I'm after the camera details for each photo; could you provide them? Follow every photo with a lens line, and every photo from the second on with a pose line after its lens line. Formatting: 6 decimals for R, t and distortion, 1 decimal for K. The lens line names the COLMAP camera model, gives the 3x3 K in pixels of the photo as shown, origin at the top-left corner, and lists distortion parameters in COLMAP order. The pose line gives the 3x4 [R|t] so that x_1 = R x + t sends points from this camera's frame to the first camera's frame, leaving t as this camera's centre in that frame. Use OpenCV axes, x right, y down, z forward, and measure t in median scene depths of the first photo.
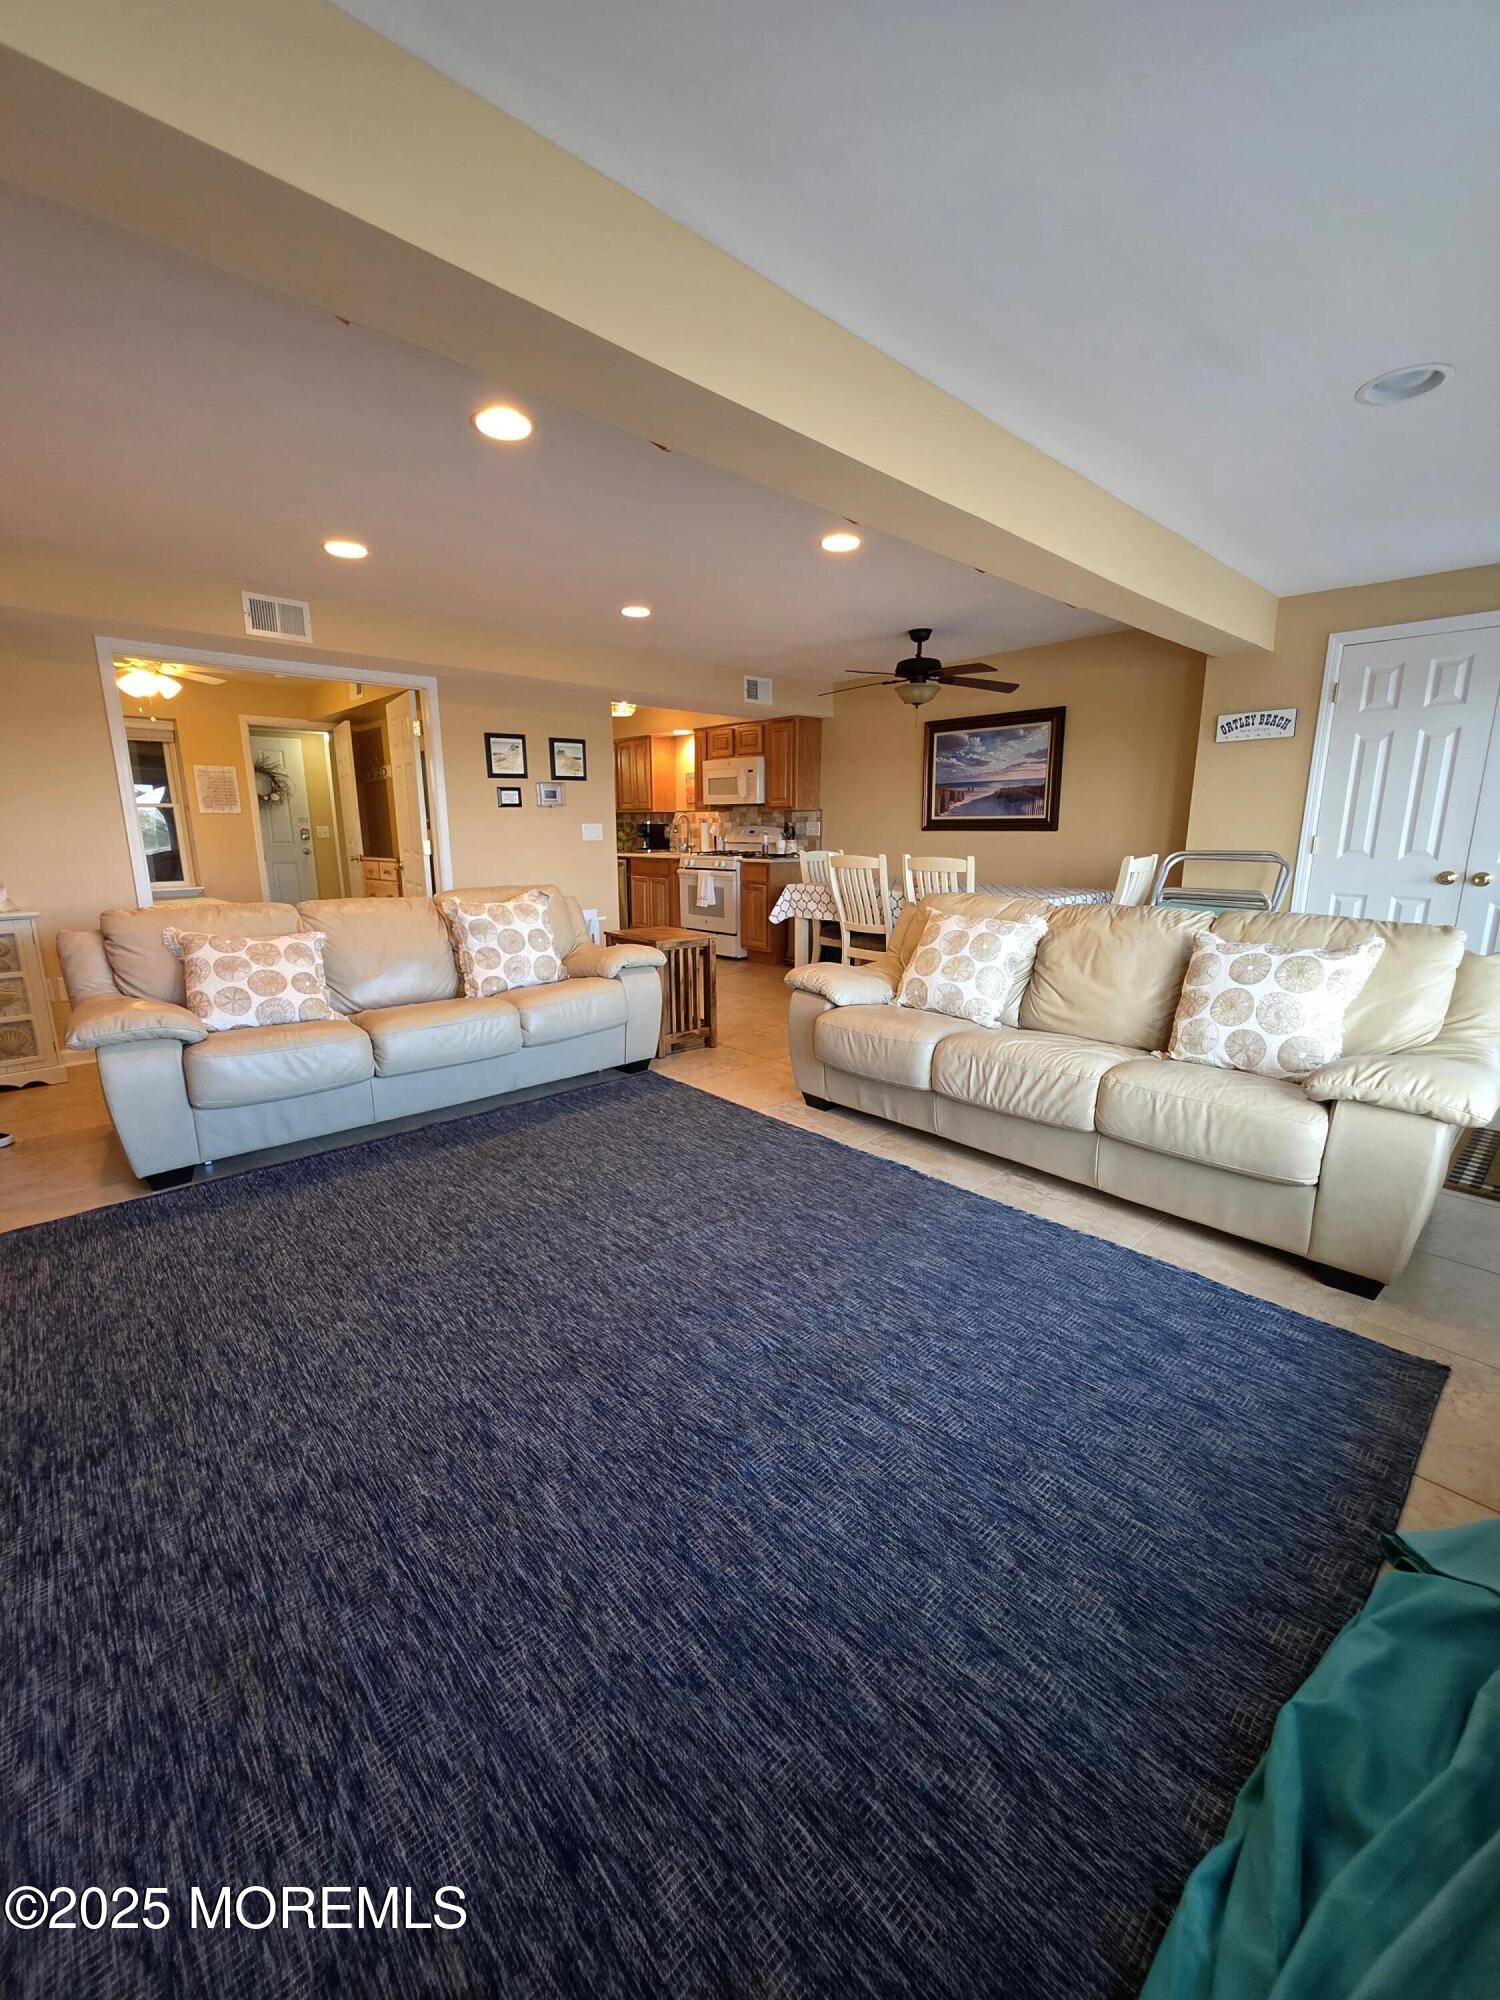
lens RADIAL K [[799.3, 0, 743.4], [0, 799.3, 997.7], [0, 0, 1]] dist [0.001201, -0.000166]
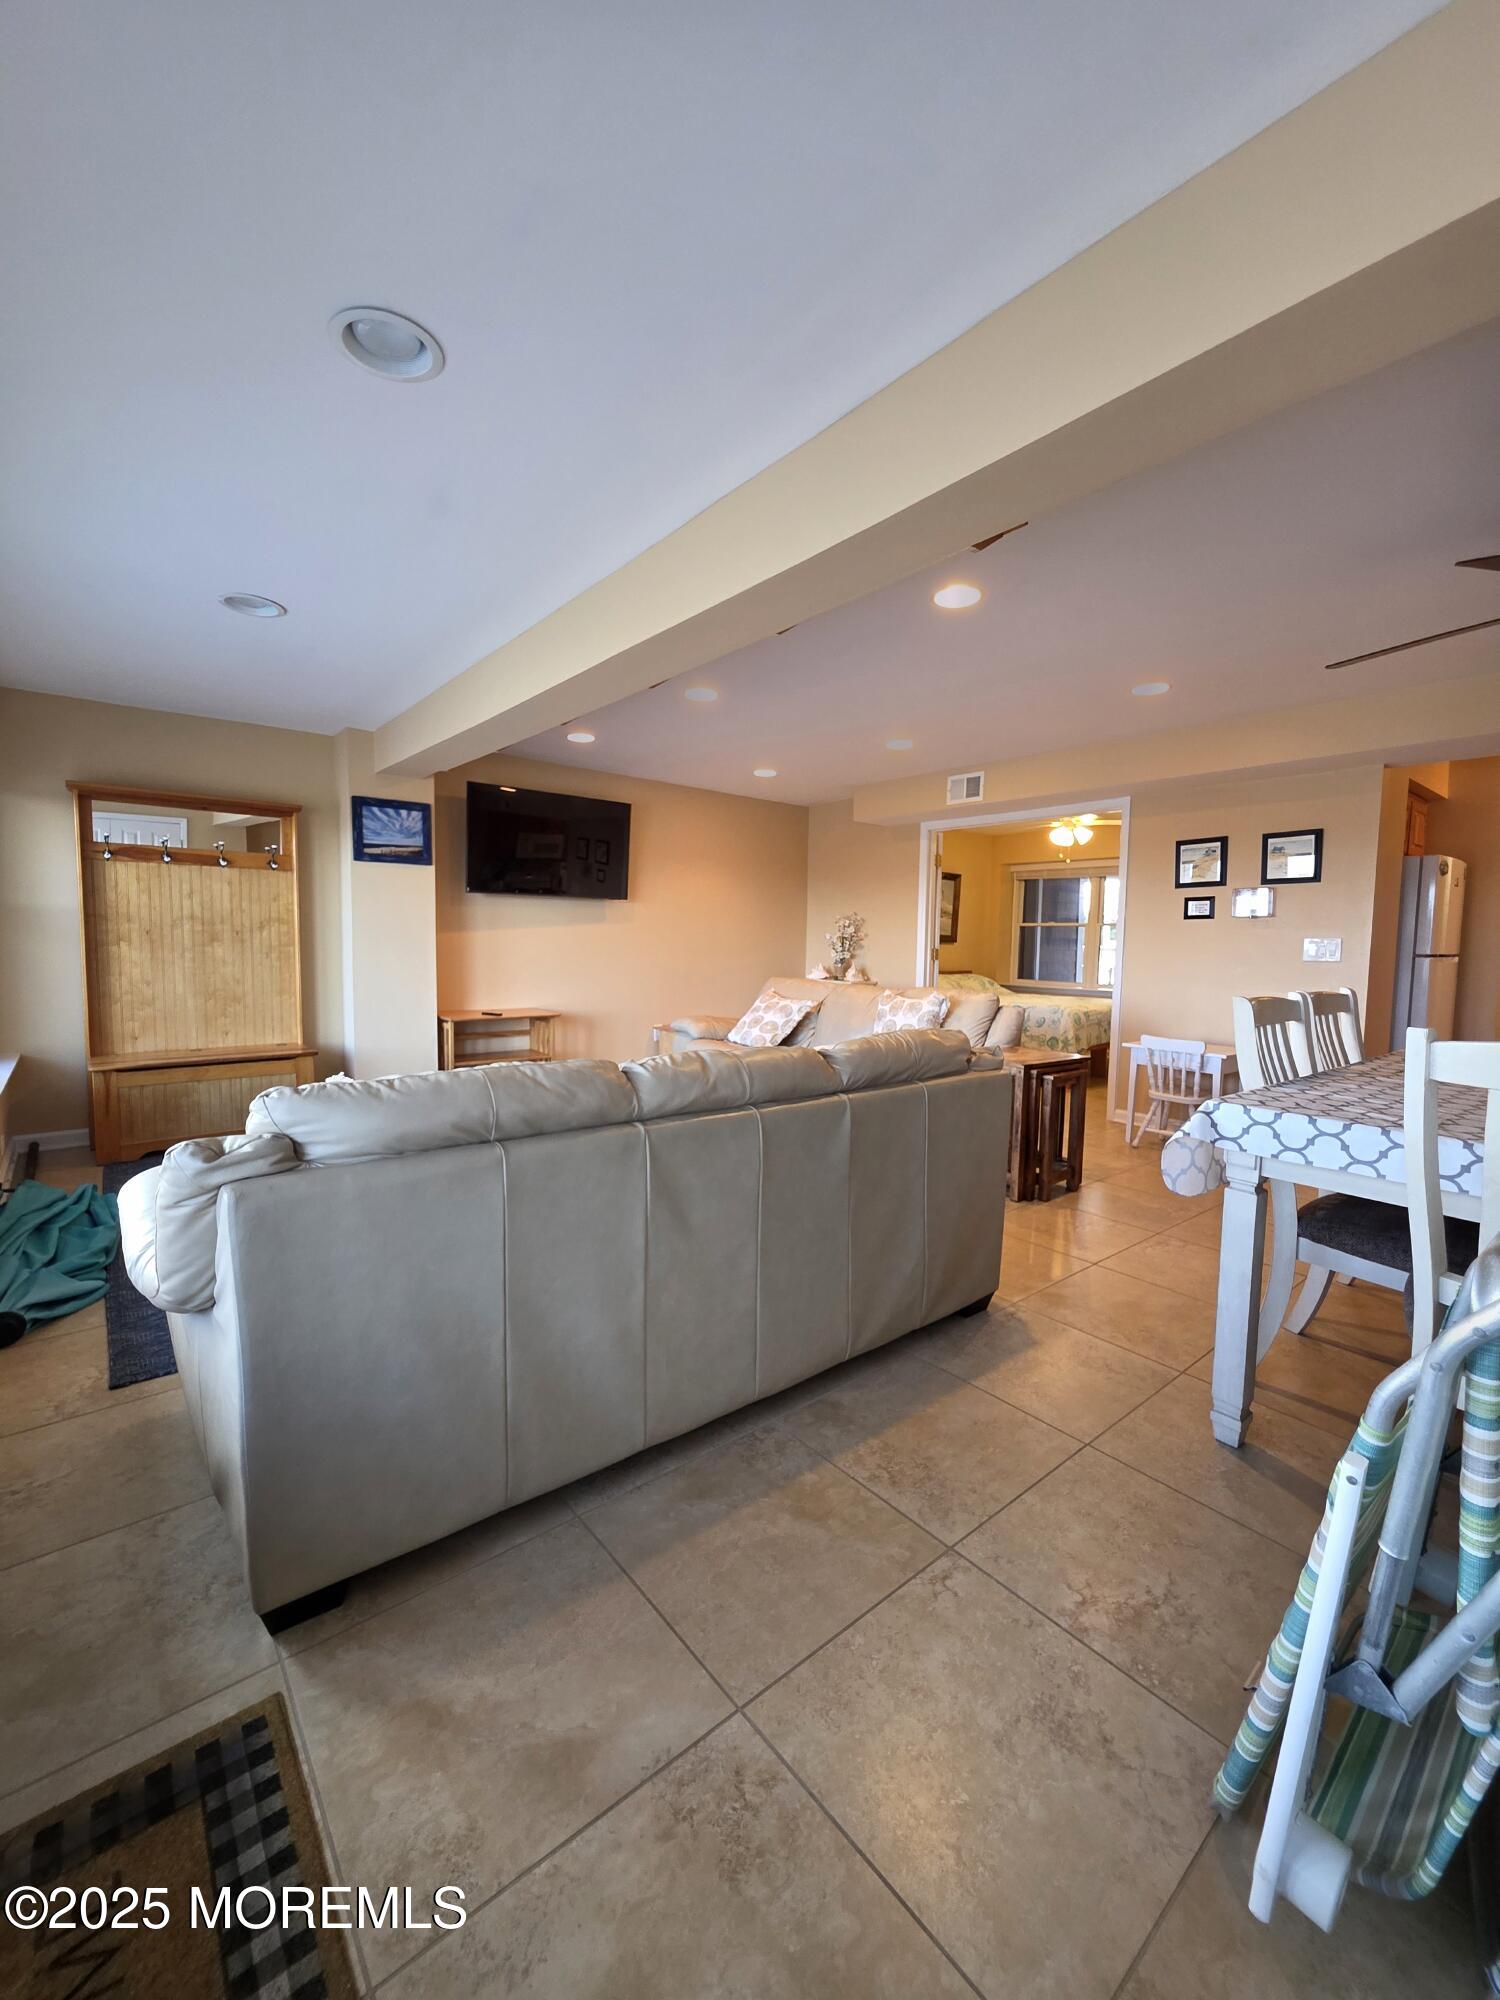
lens RADIAL K [[799.3, 0, 753.1], [0, 799.3, 993.9], [0, 0, 1]] dist [0.001201, -0.000166]
pose [[-0.052799, 0.069369, -0.996193, 0.600068], [-0.226635, 0.970721, 0.079607, -0.115005], [0.972548, 0.229975, -0.035532, 0.560647]]
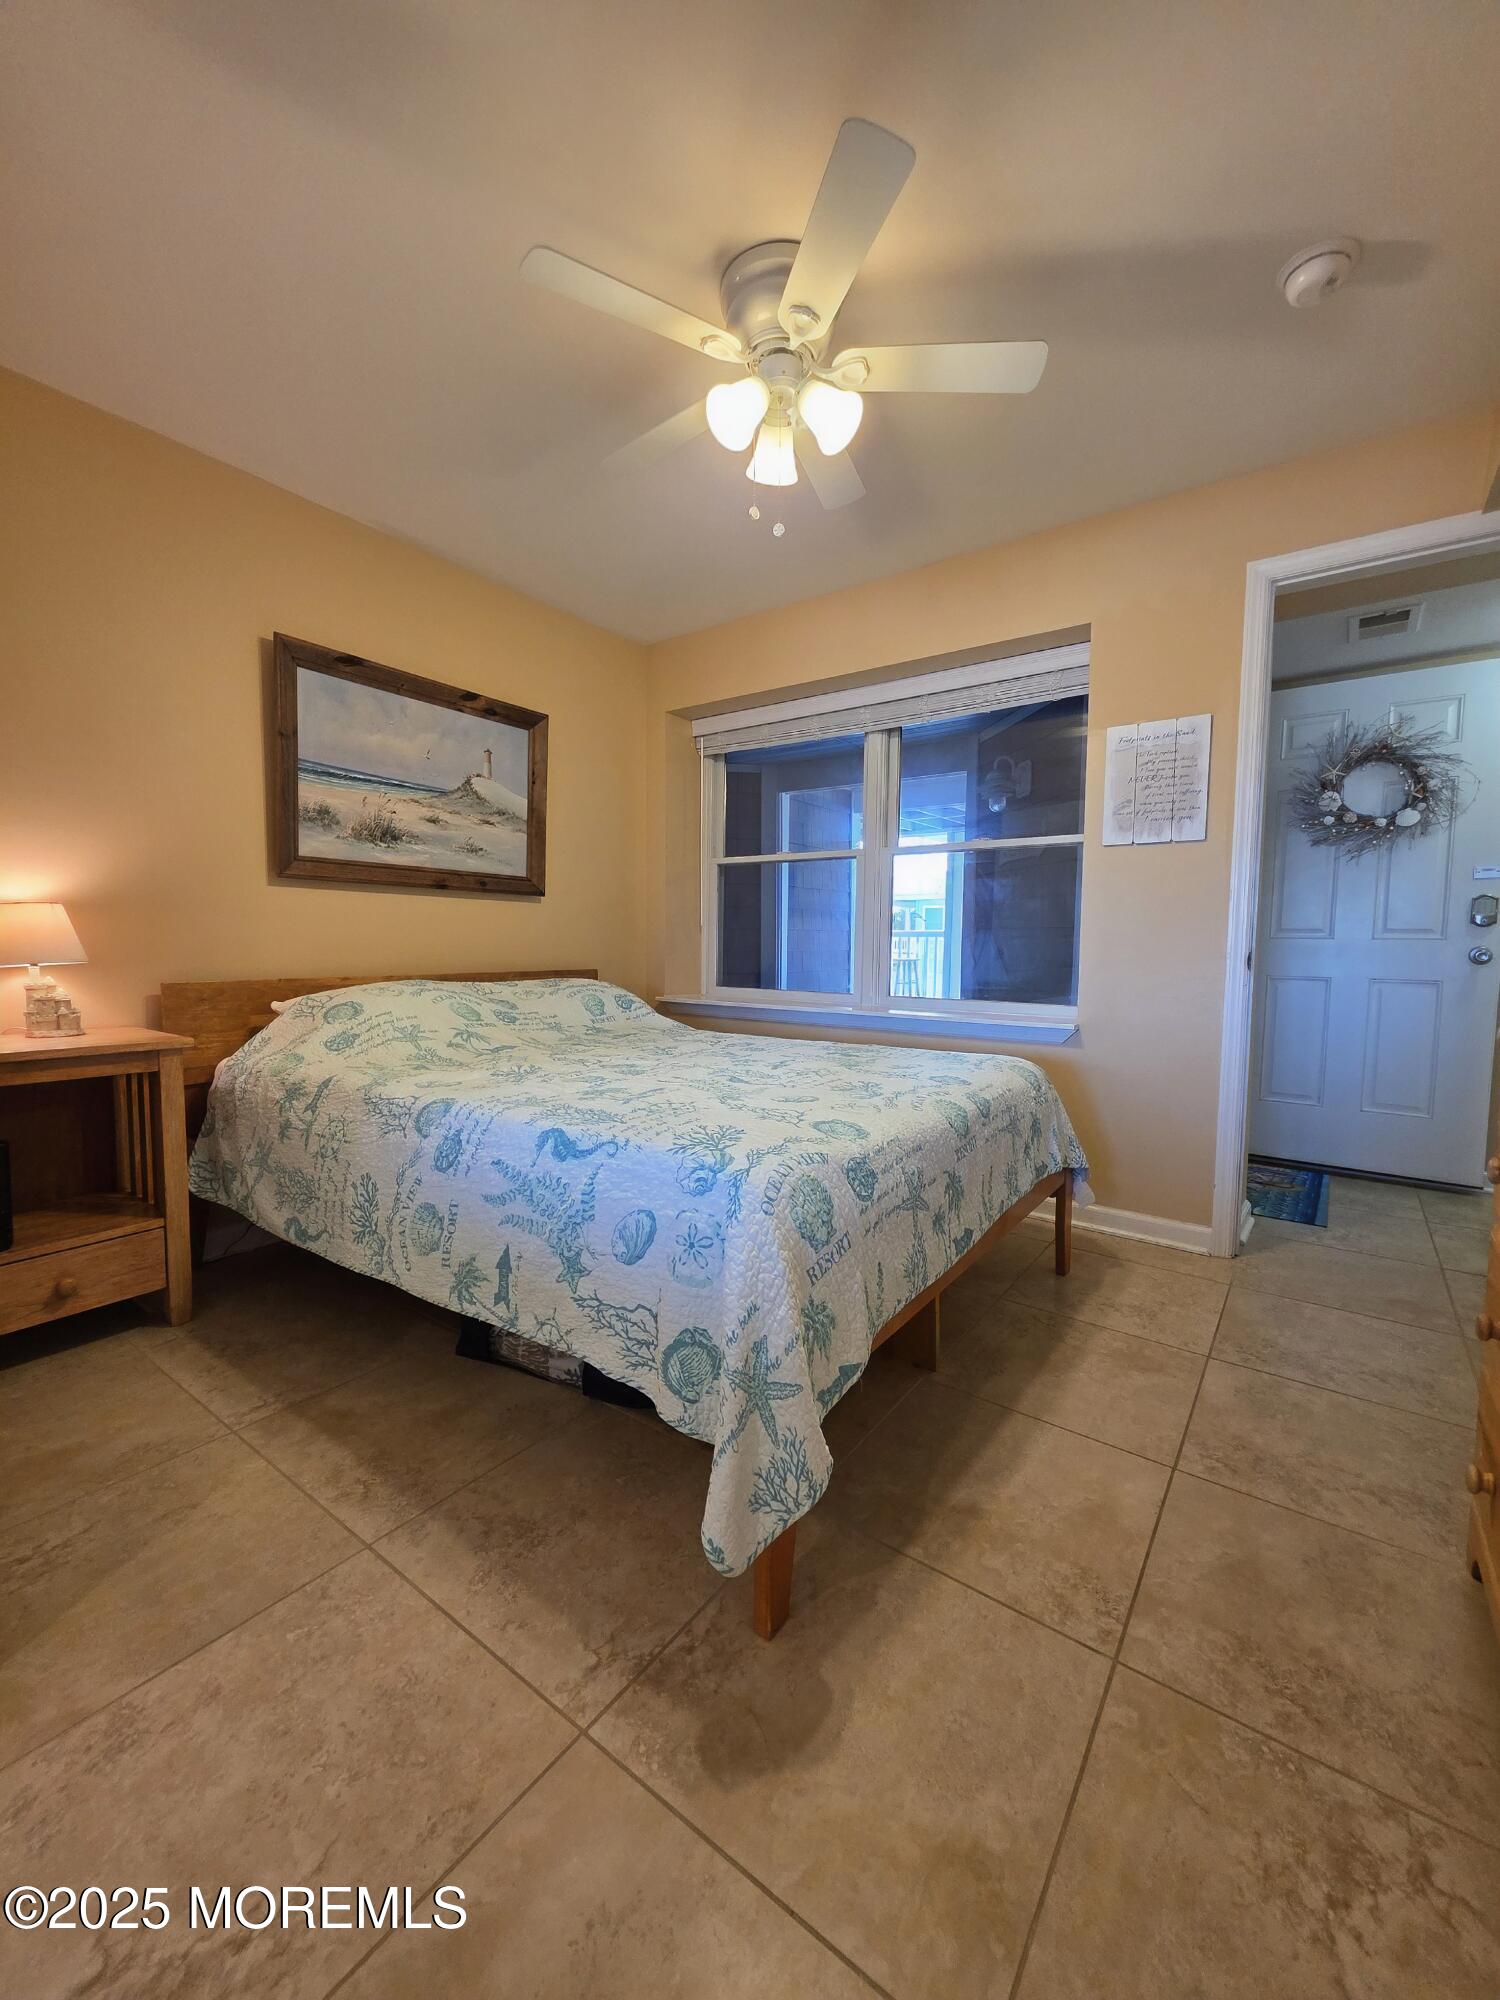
lens RADIAL K [[799.3, 0, 751.4], [0, 799.3, 992.9], [0, 0, 1]] dist [0.001201, -0.000166]
pose [[0.199141, 0.069328, -0.977515, -0.377130], [-0.213398, 0.976625, 0.025791, -0.156439], [0.956454, 0.203464, 0.209280, 0.912148]]
